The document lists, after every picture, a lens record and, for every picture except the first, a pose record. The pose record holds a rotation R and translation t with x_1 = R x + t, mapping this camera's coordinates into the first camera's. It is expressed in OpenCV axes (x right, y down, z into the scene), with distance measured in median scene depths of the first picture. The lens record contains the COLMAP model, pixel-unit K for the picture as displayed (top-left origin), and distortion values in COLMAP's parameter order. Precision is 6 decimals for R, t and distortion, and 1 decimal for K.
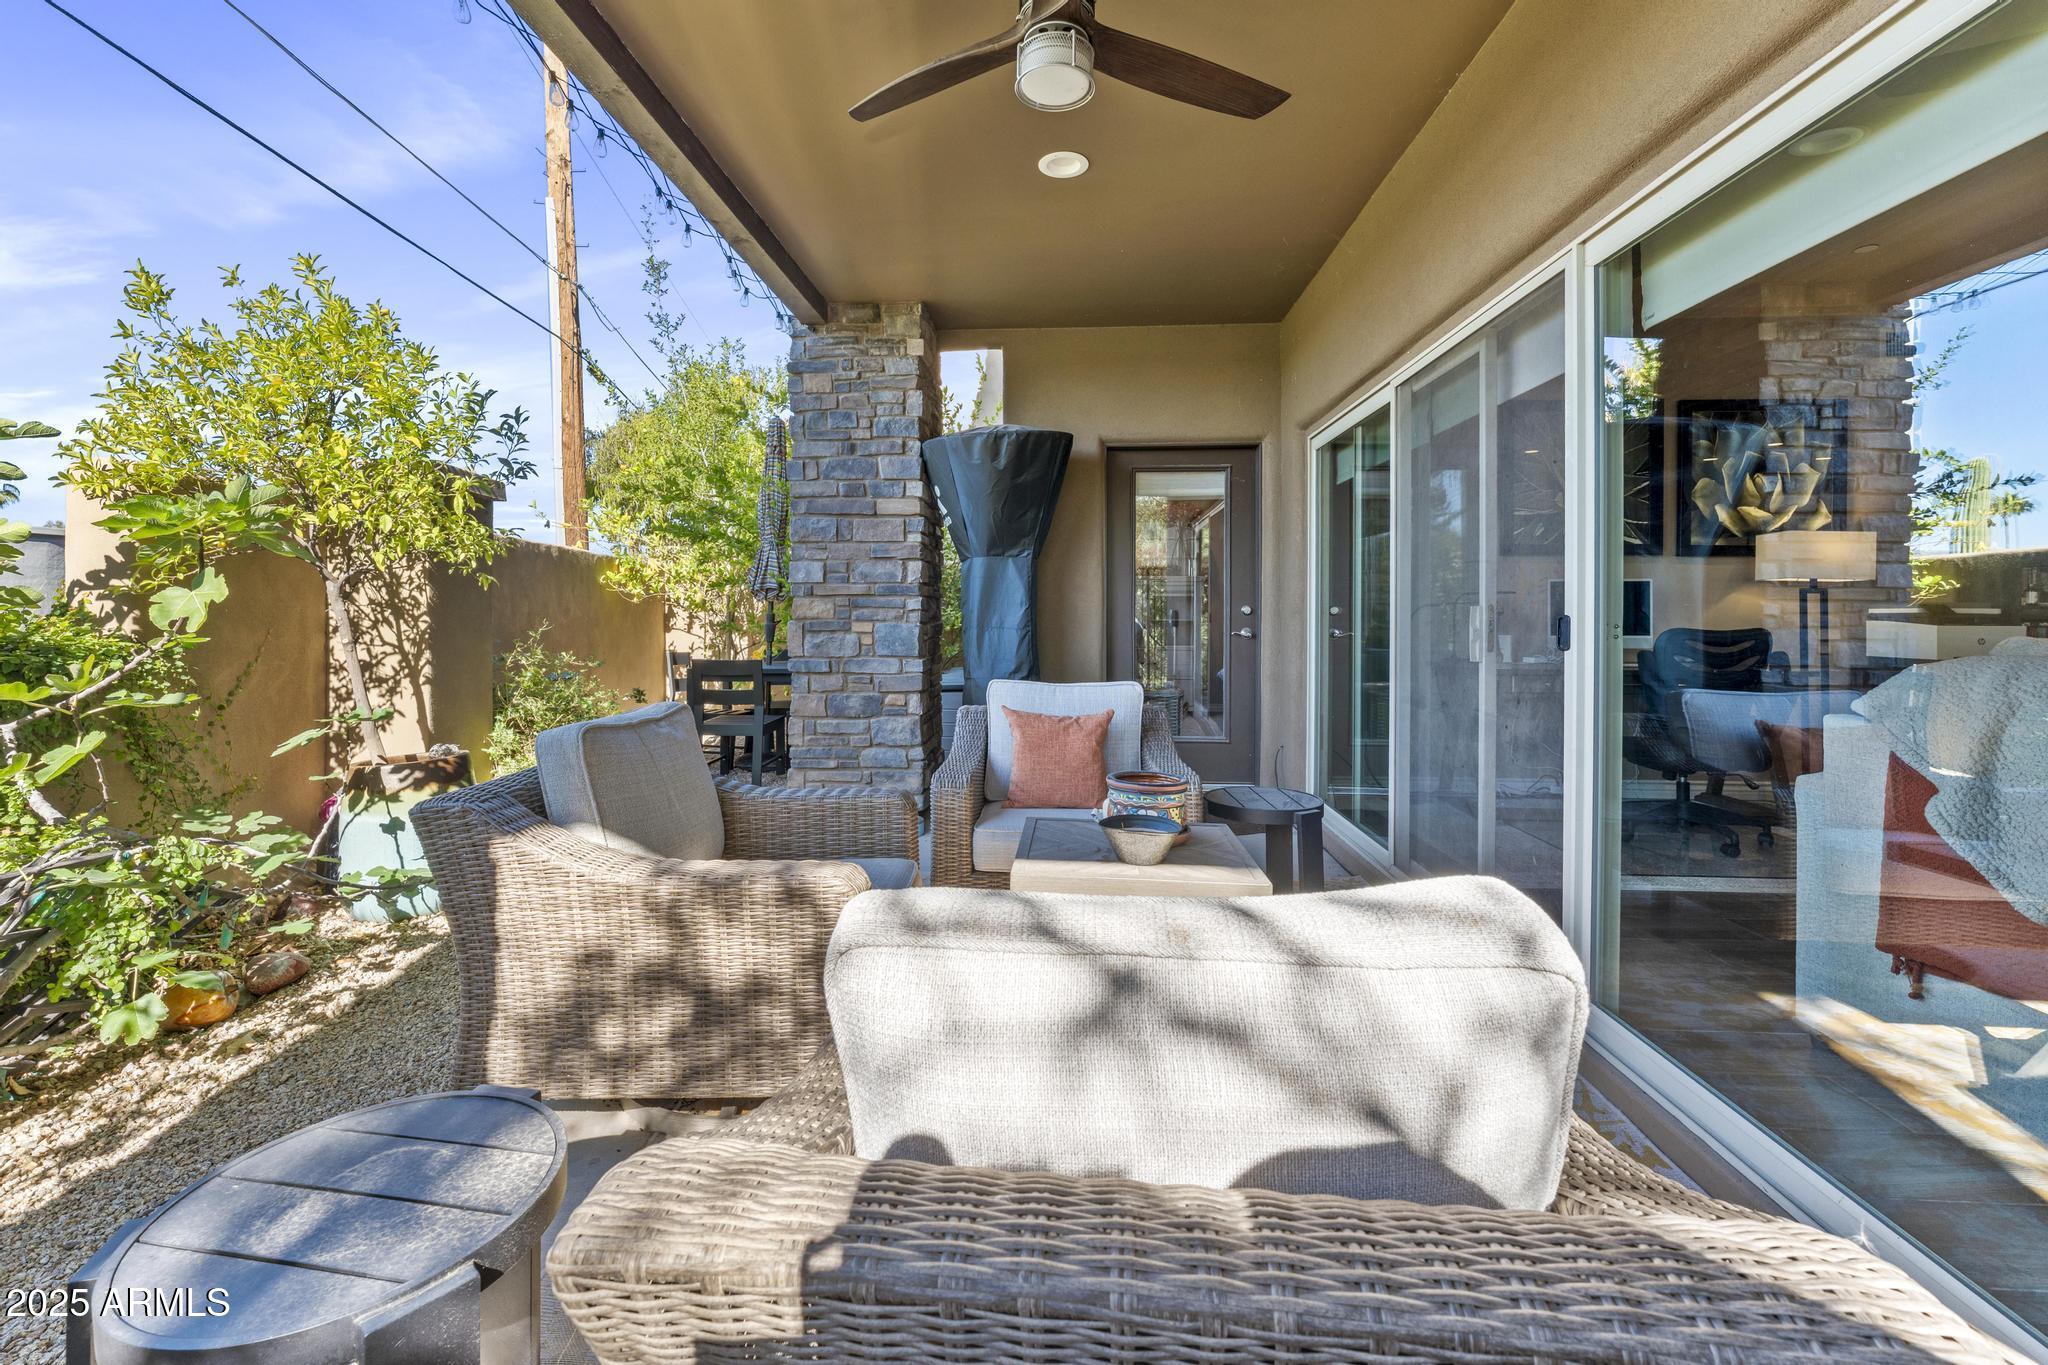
lens RADIAL K [[839.2, 0, 1026.6], [0, 839.2, 612.4], [0, 0, 1]] dist [0.001217, 0.000142]
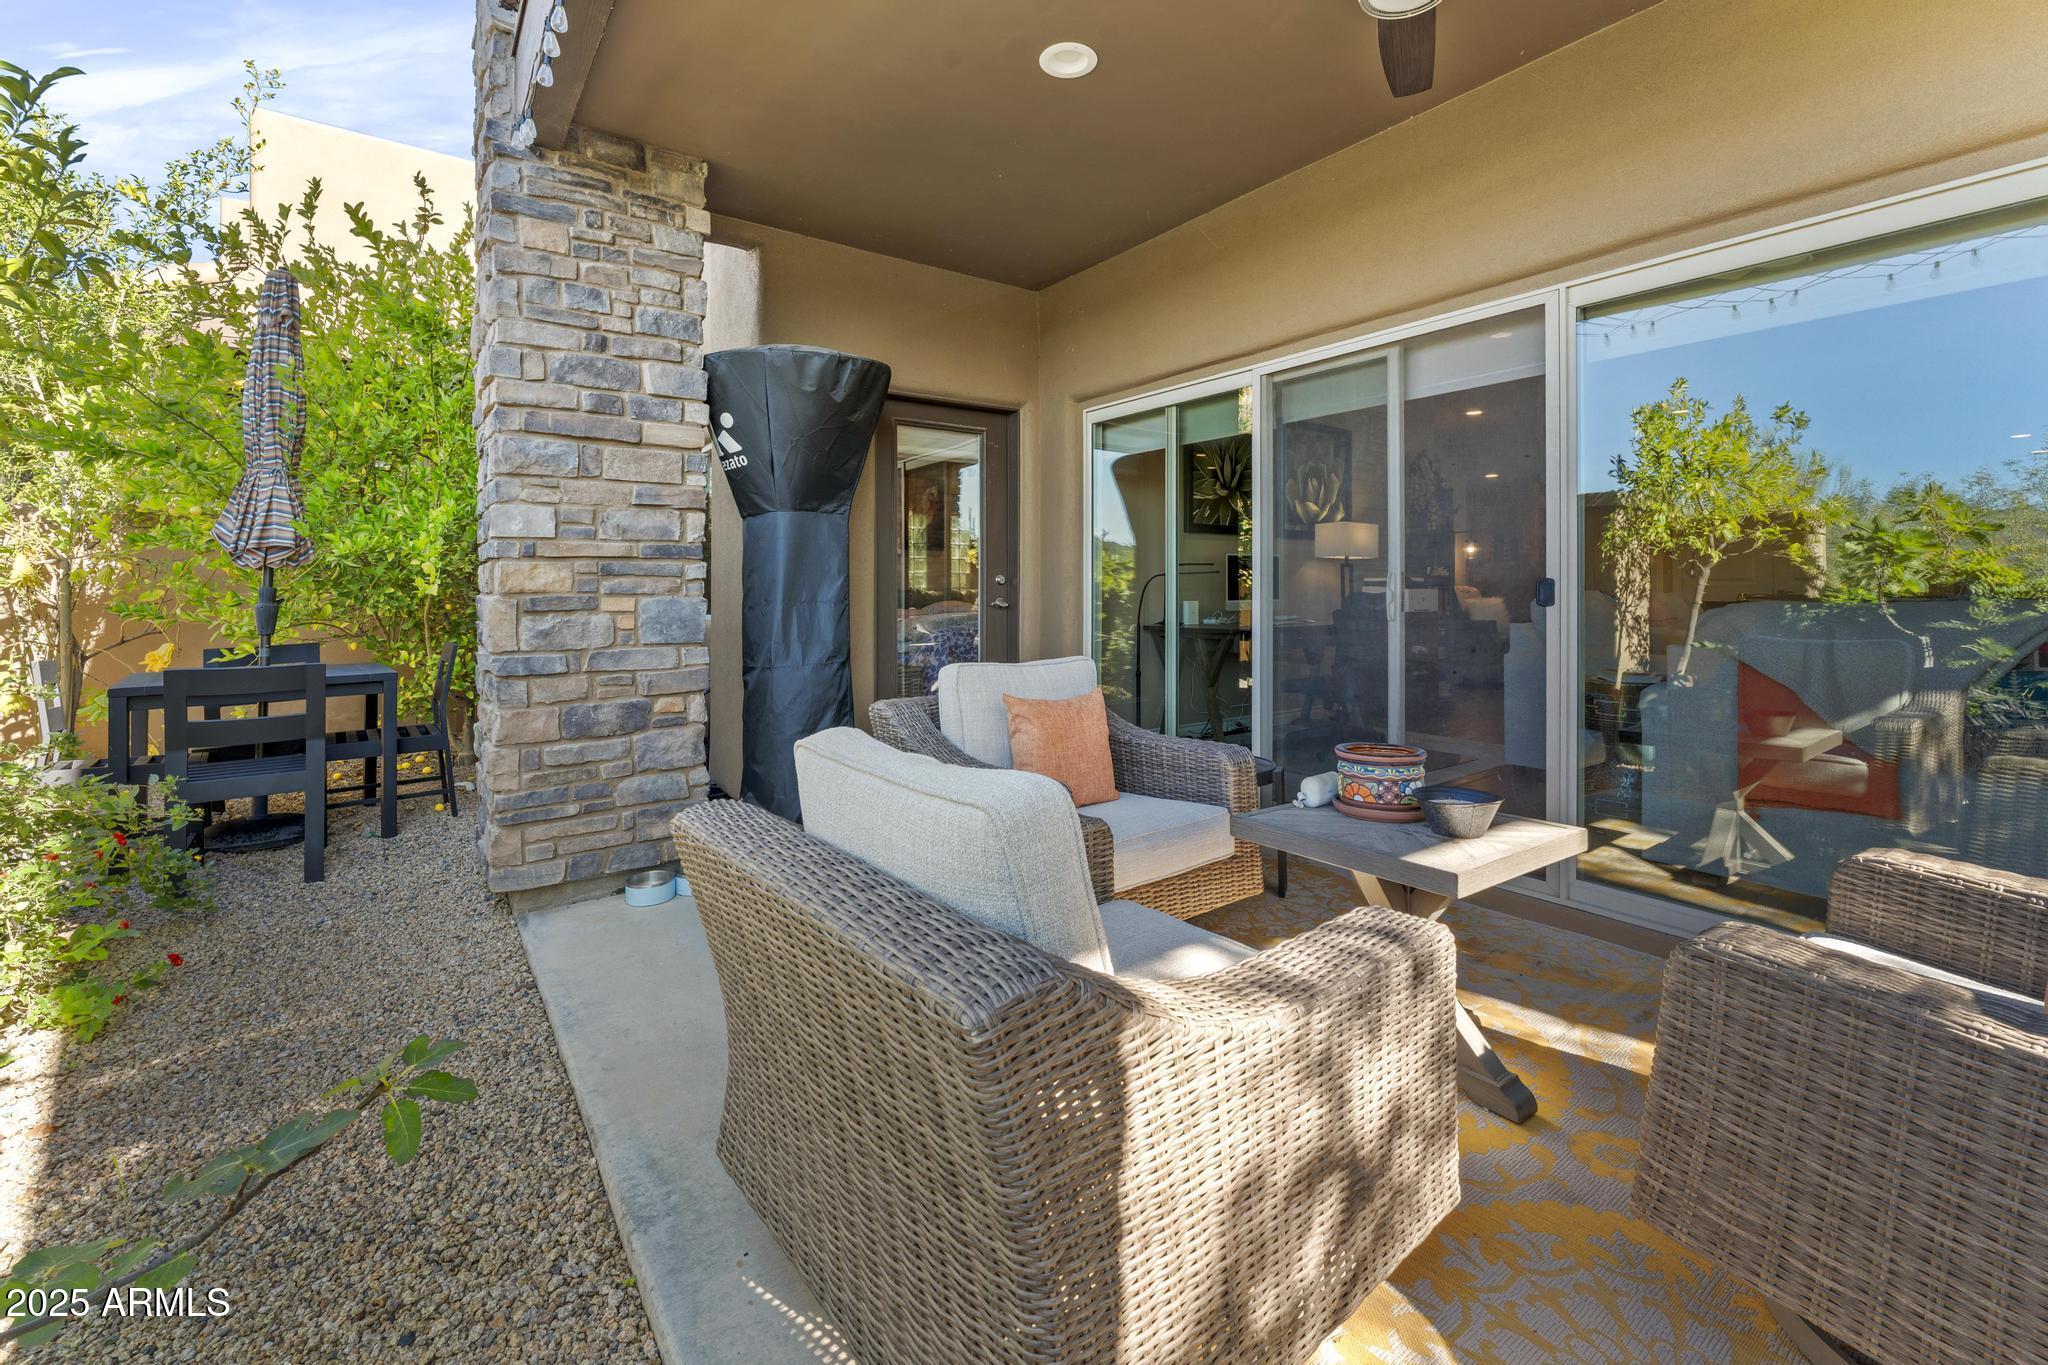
lens RADIAL K [[847.3, 0, 1022.5], [0, 847.3, 583.3], [0, 0, 1]] dist [-0.003521, -0.000515]
pose [[0.778672, -0.003650, 0.627421, -0.374560], [0.005921, 0.999981, -0.001531, 0.003306], [-0.627404, 0.004907, 0.778679, 0.248365]]
